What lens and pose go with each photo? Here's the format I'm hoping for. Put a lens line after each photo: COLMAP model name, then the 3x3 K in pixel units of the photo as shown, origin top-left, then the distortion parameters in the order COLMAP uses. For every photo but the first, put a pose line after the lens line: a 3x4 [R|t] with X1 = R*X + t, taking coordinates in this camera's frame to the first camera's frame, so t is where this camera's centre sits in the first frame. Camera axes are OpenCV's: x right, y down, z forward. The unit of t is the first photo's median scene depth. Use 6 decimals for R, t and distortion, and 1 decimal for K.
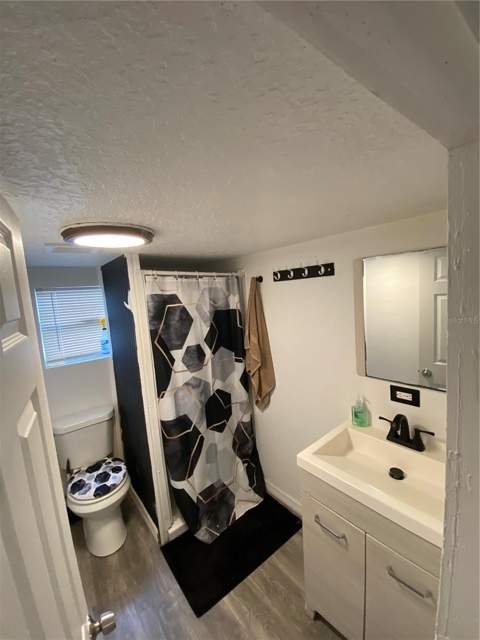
lens RADIAL K [[259.2, 0, 240.0], [0, 259.2, 320.0], [0, 0, 1]] dist [0.015222, -0.019053]
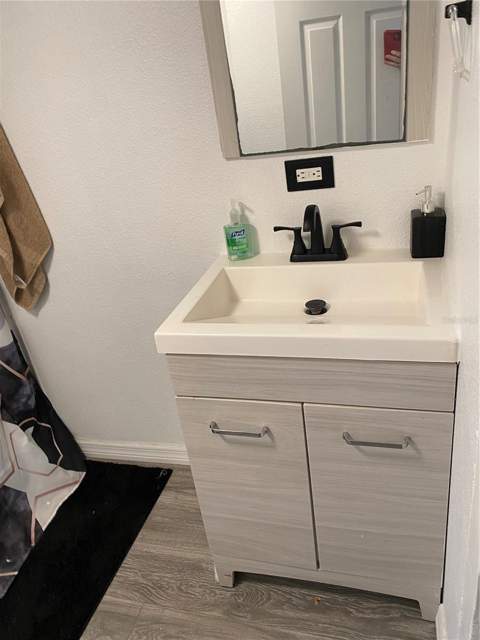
lens RADIAL K [[490.3, 0, 242.5], [0, 490.3, 315.3], [0, 0, 1]] dist [-0.002432, -0.004804]
pose [[0.810549, -0.290082, 0.508785, -0.083828], [0.133621, 0.937405, 0.321587, 0.193406], [-0.570224, -0.192678, 0.798574, 0.174414]]
